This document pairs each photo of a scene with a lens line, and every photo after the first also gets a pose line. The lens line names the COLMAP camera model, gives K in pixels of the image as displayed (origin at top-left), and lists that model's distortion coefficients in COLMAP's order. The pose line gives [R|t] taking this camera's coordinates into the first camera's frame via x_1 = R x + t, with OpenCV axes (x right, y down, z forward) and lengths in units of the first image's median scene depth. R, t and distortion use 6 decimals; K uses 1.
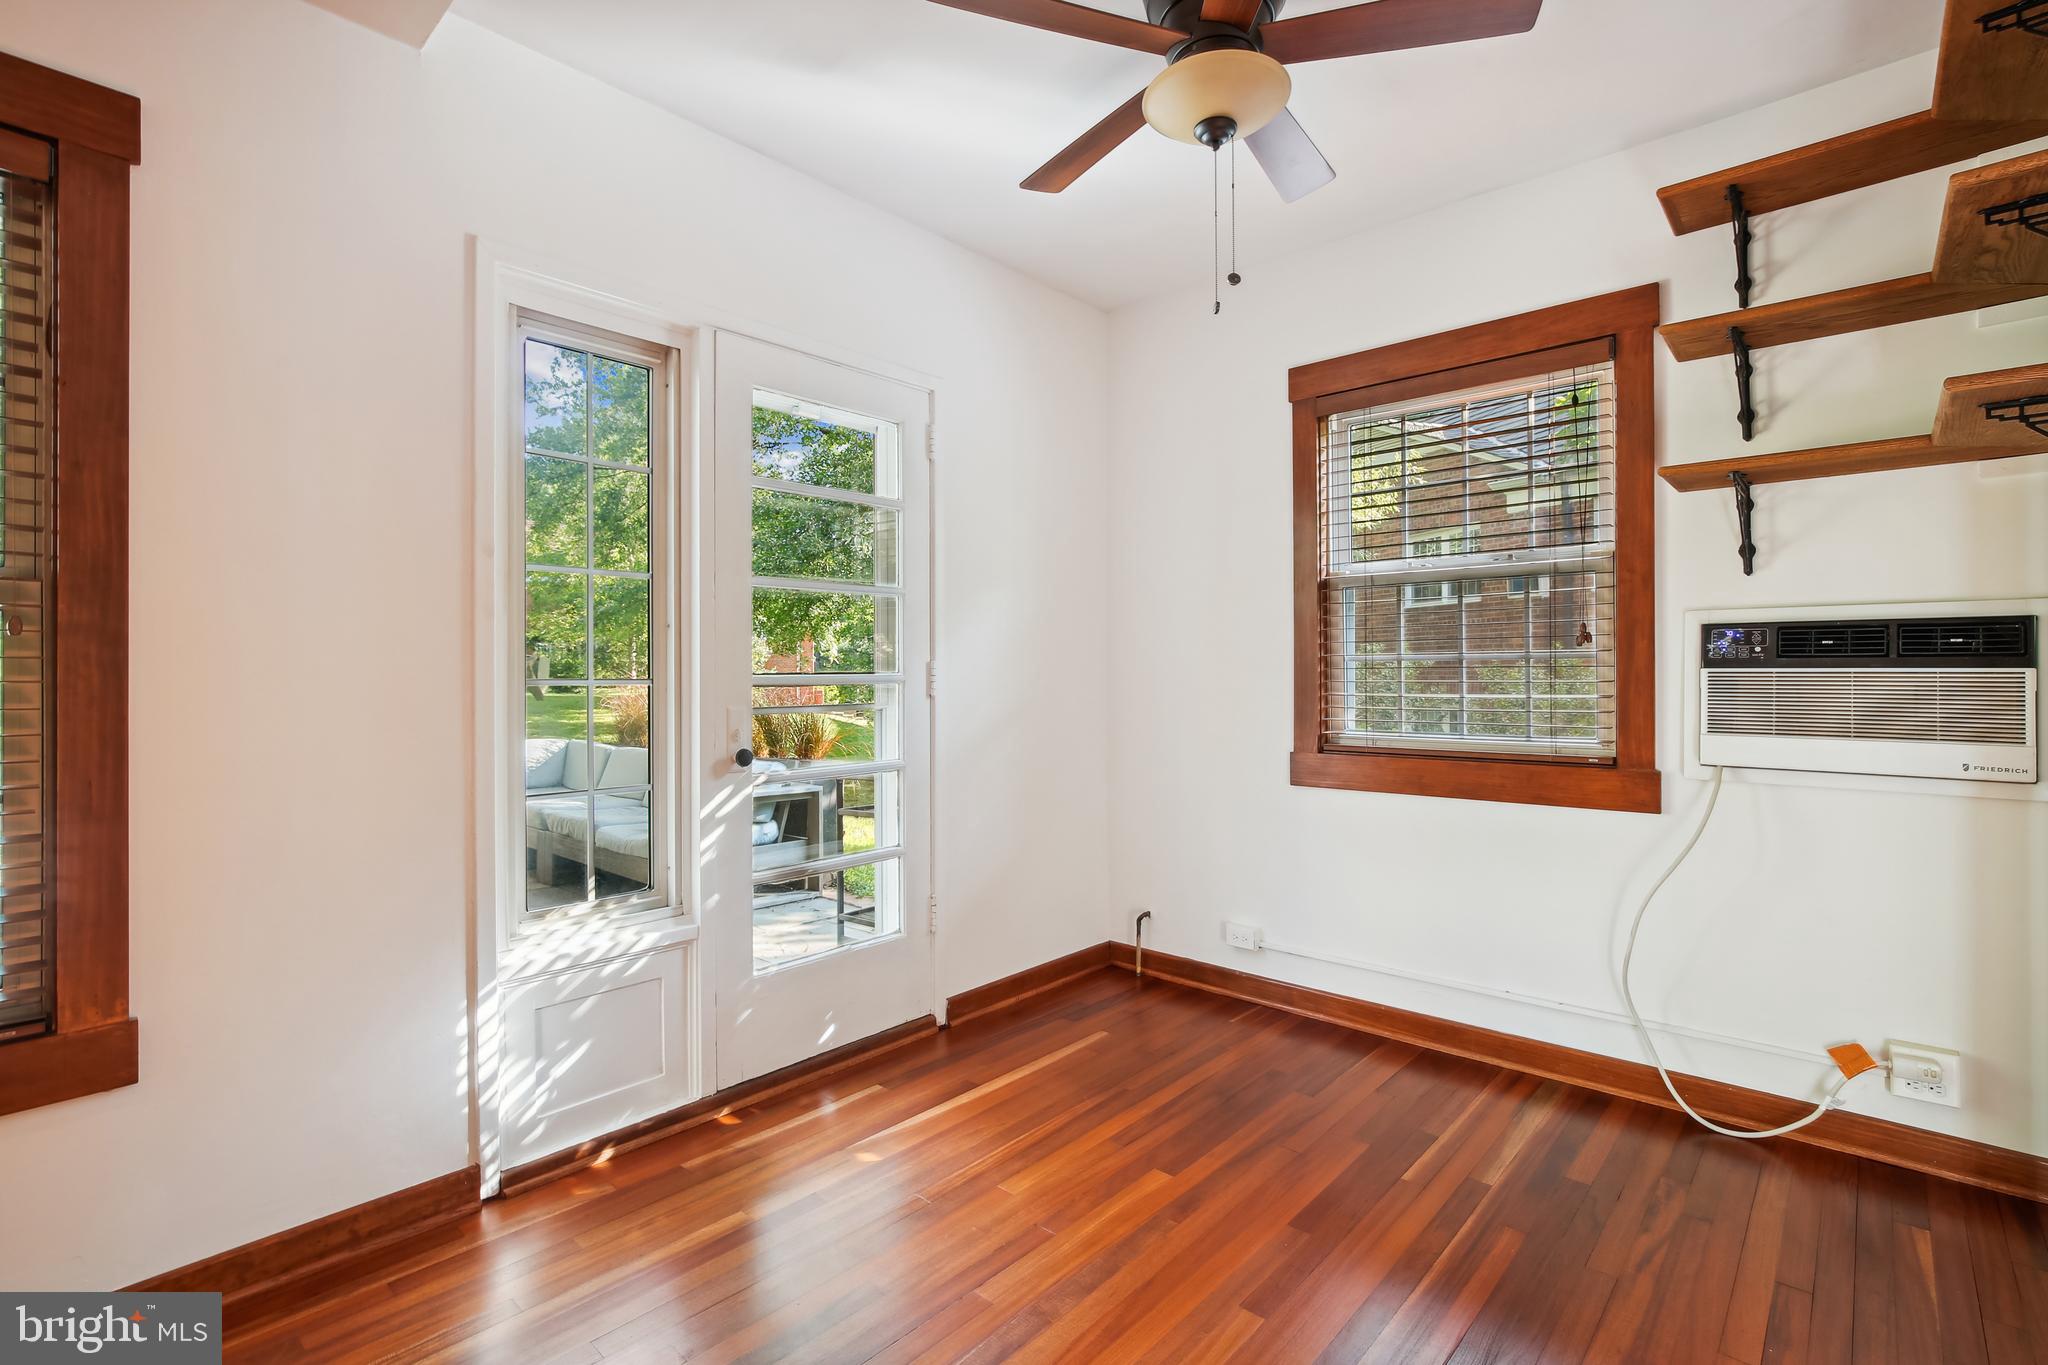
lens RADIAL K [[953.3, 0, 1053.8], [0, 953.3, 679.6], [0, 0, 1]] dist [-0.012937, 0.005472]
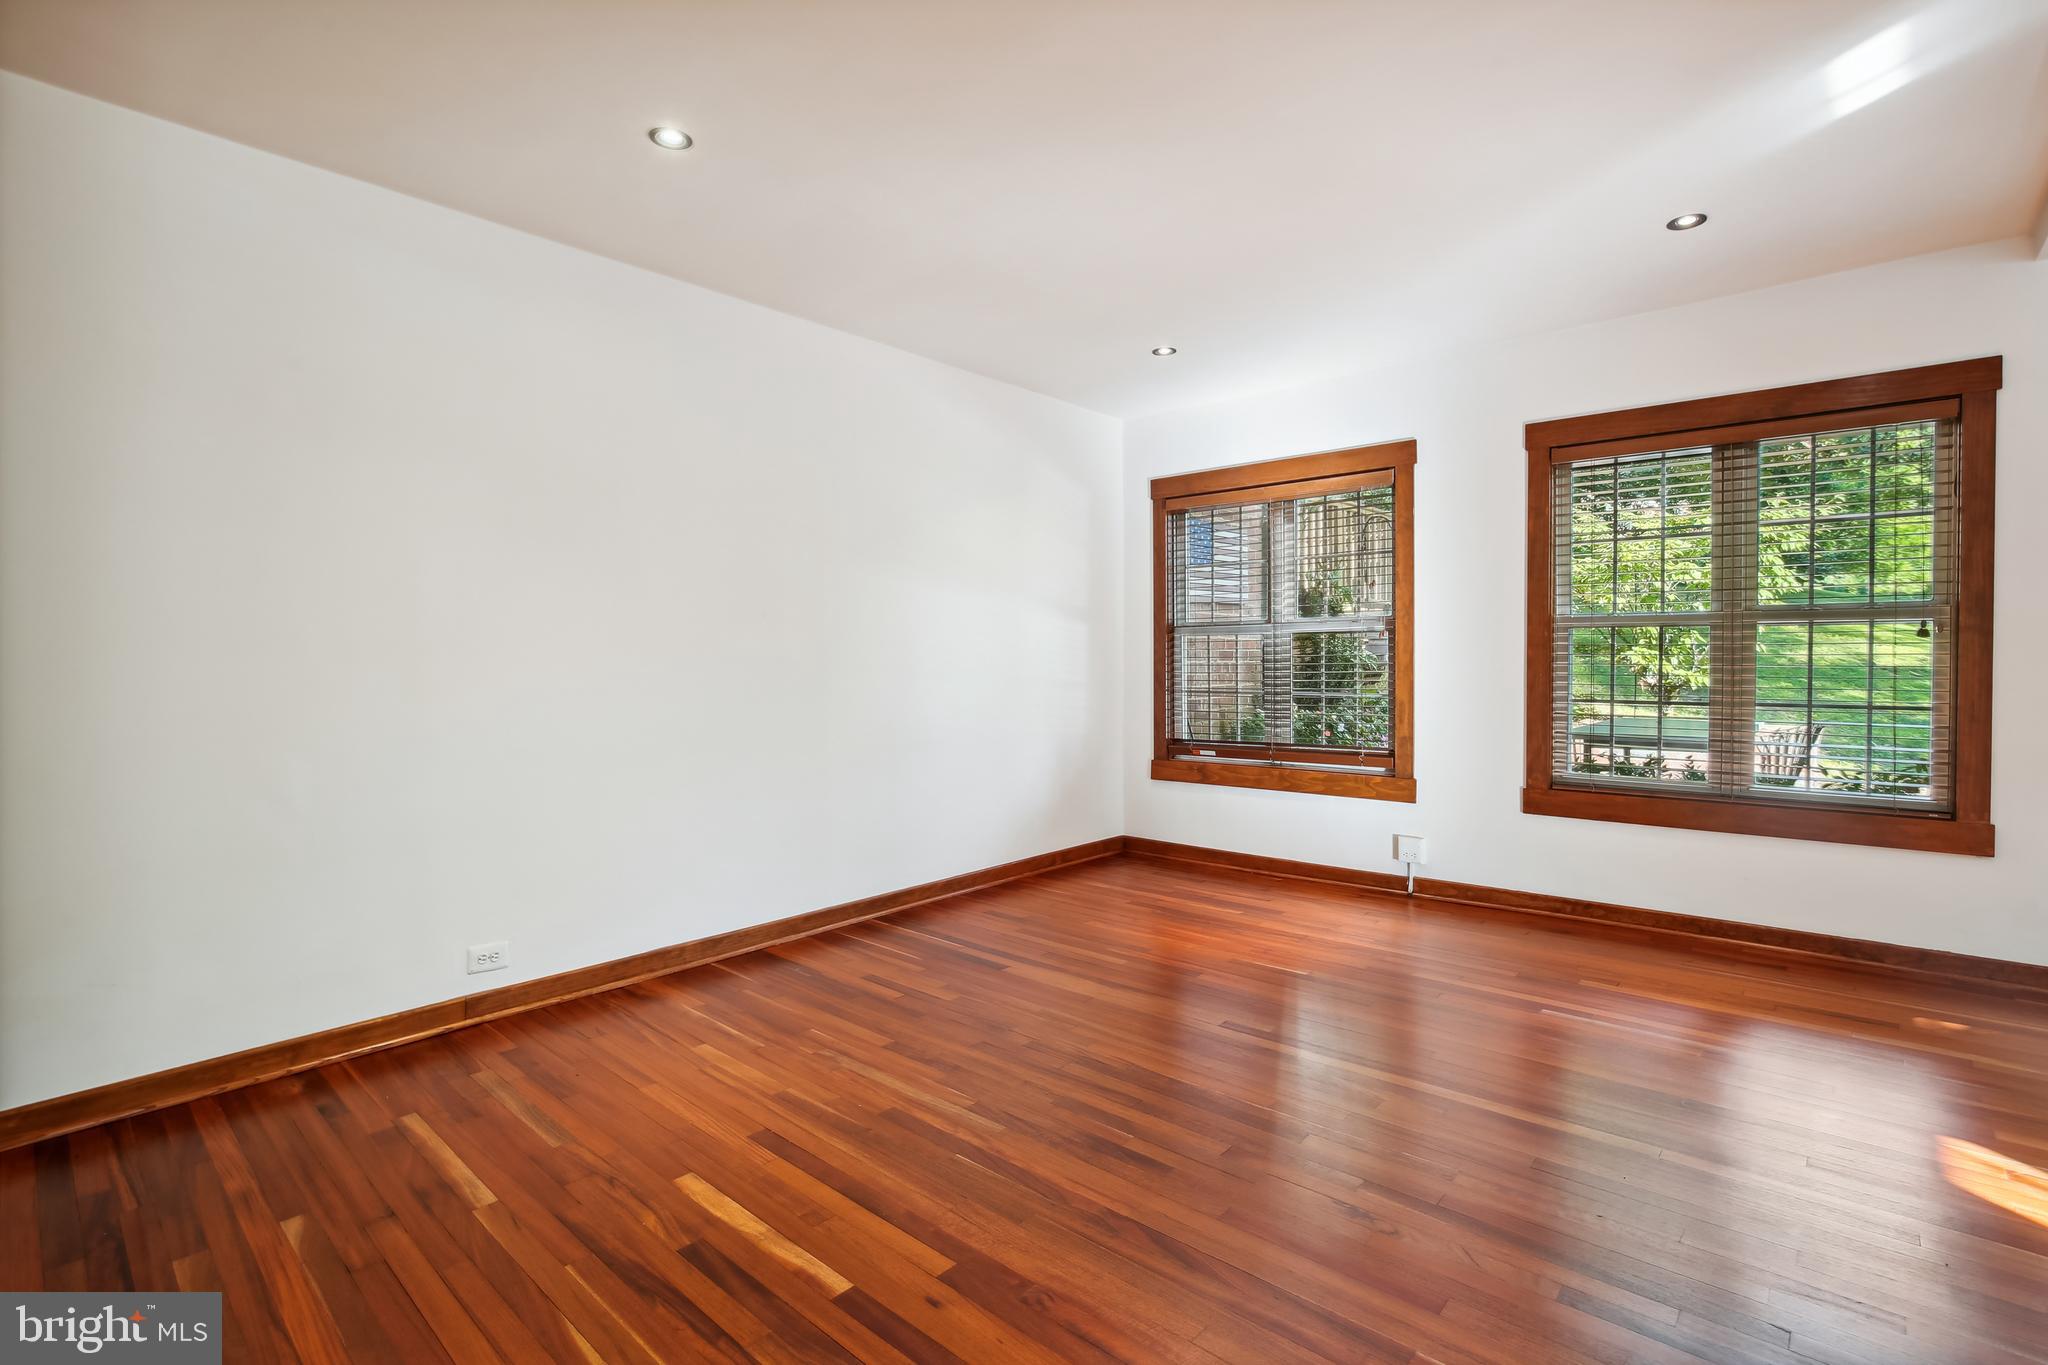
lens RADIAL K [[953.3, 0, 1040.5], [0, 953.3, 671.5], [0, 0, 1]] dist [-0.012937, 0.005472]
pose [[0.023451, 0.007338, -0.999698, 0.638530], [-0.005088, 0.999961, 0.007220, 0.023426], [0.999712, 0.004917, 0.023488, -0.695390]]
